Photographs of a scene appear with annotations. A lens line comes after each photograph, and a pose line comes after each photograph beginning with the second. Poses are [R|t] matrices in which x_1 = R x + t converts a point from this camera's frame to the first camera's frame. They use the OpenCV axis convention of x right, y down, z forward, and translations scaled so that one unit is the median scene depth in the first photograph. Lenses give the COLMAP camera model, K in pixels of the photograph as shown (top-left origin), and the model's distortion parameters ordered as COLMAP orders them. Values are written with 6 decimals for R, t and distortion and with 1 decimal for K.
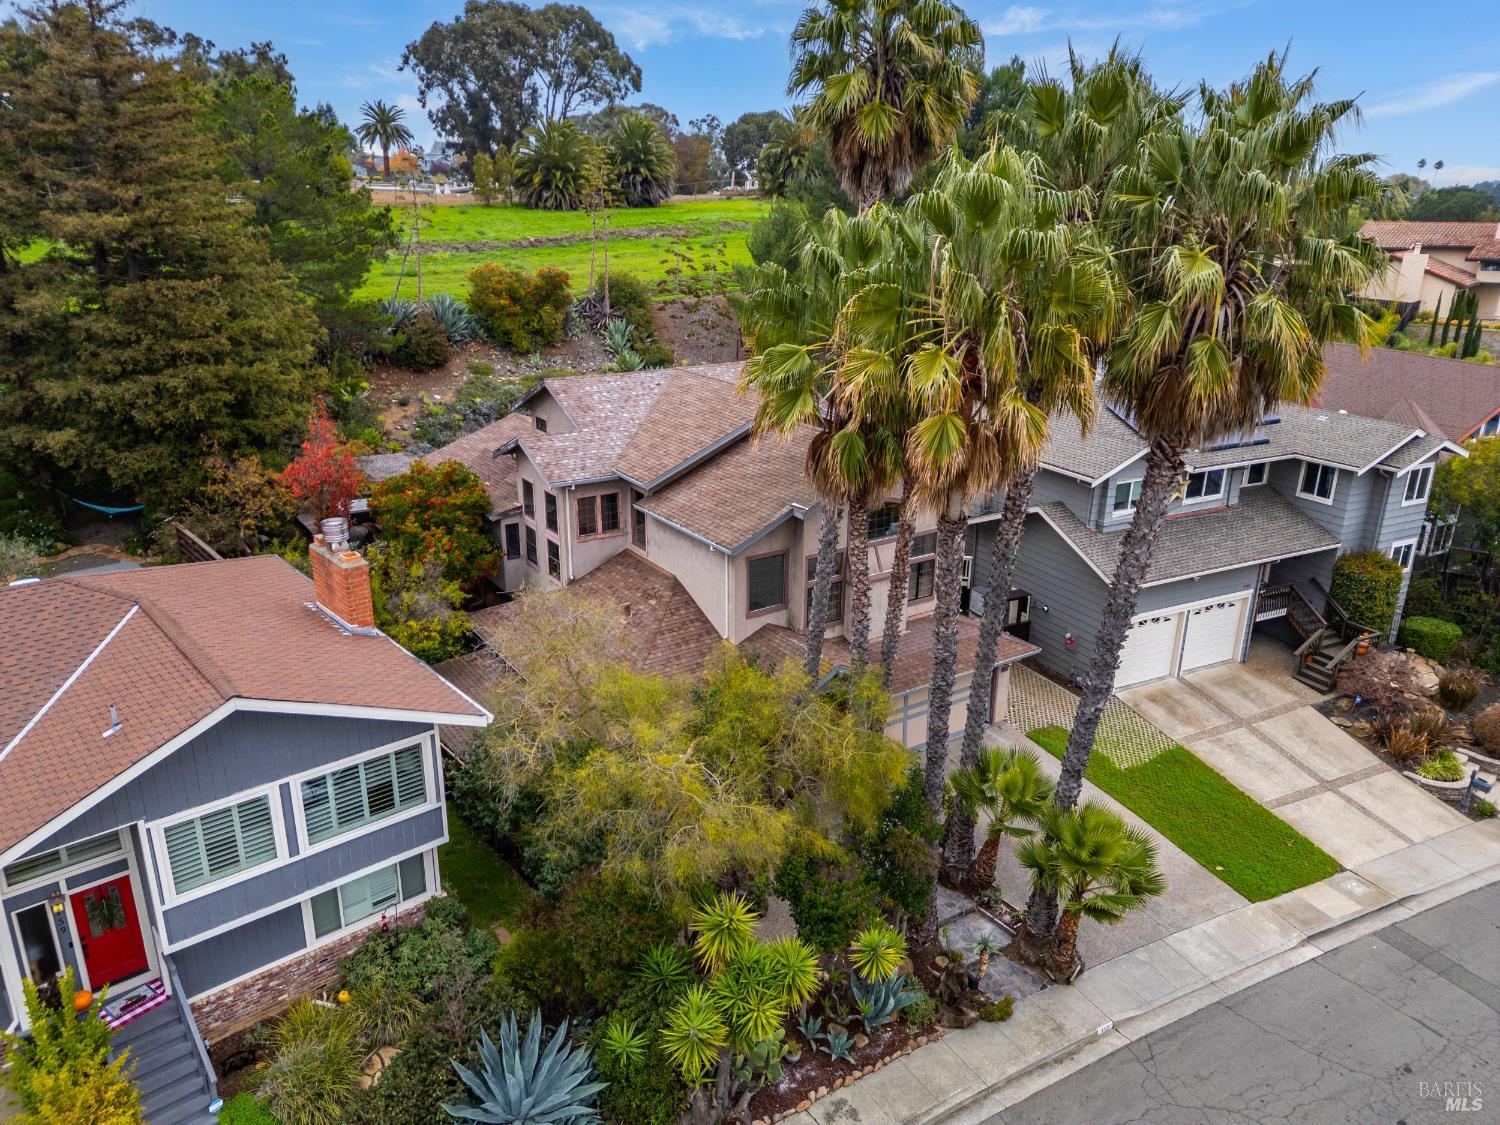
lens RADIAL K [[1037.7, 0, 747.6], [0, 1037.7, 568.9], [0, 0, 1]] dist [0.057727, -0.053533]
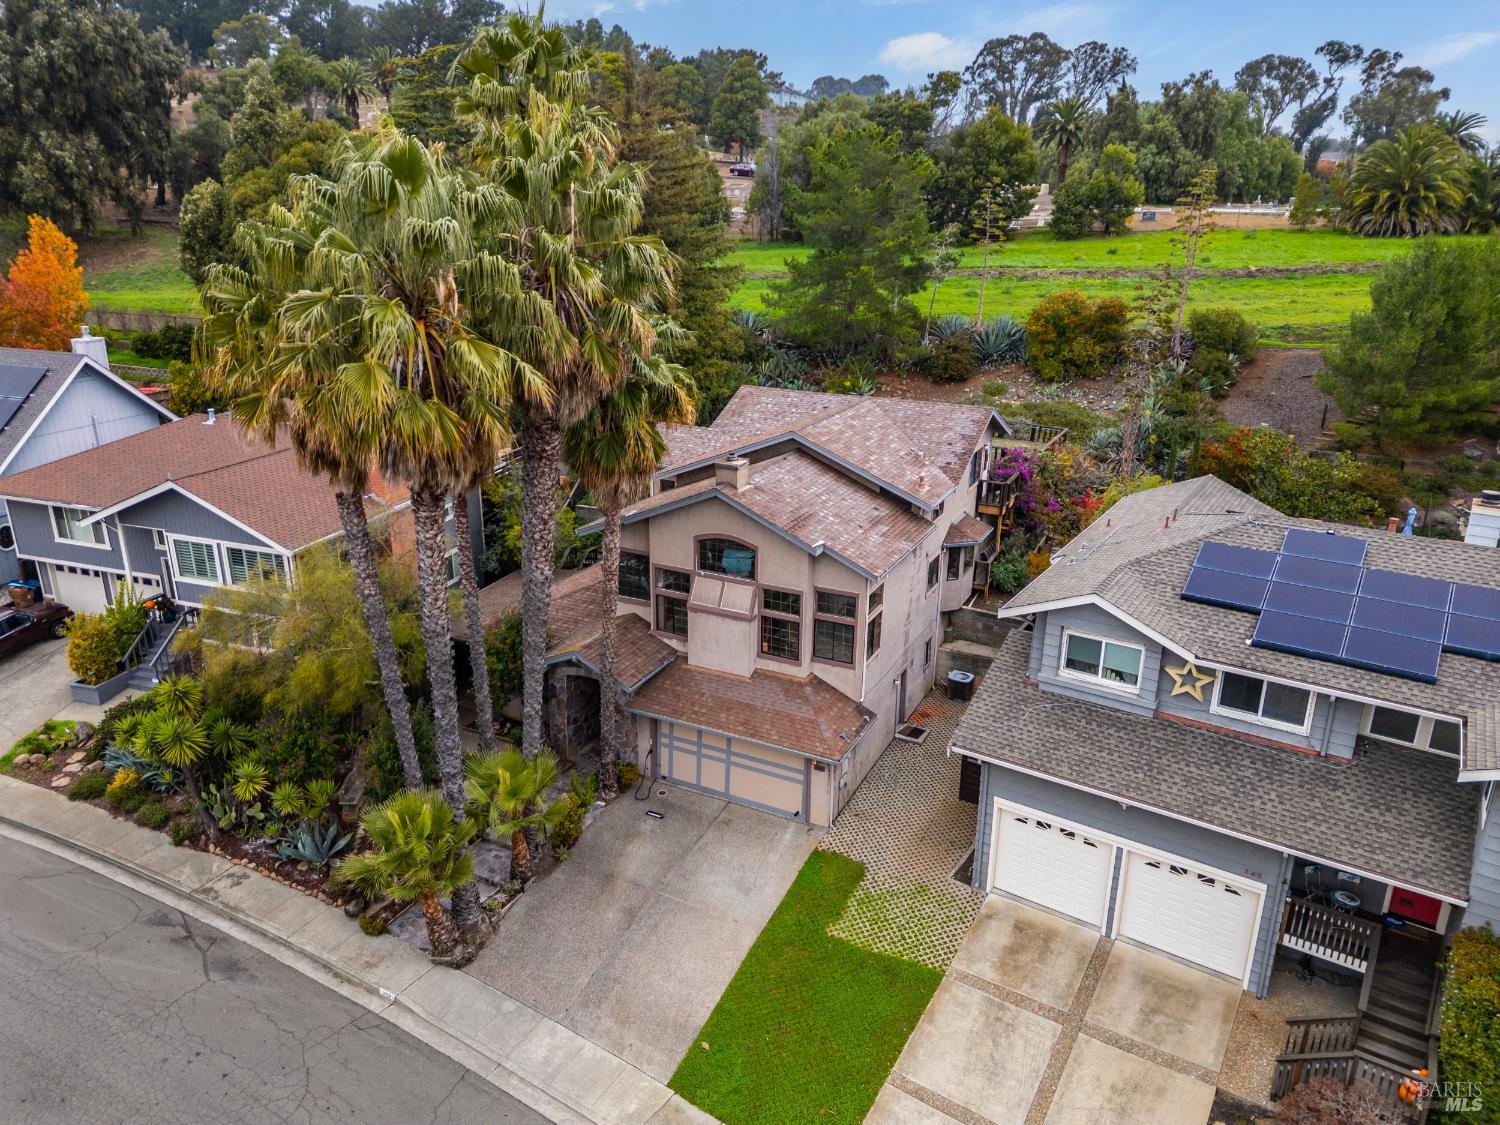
lens RADIAL K [[1037.7, 0, 747.6], [0, 1037.7, 568.9], [0, 0, 1]] dist [0.057727, -0.053533]
pose [[0.496485, 0.290235, -0.818087, 0.791149], [-0.300022, 0.941740, 0.152026, -0.160272], [0.814549, 0.169966, 0.554637, 0.379225]]
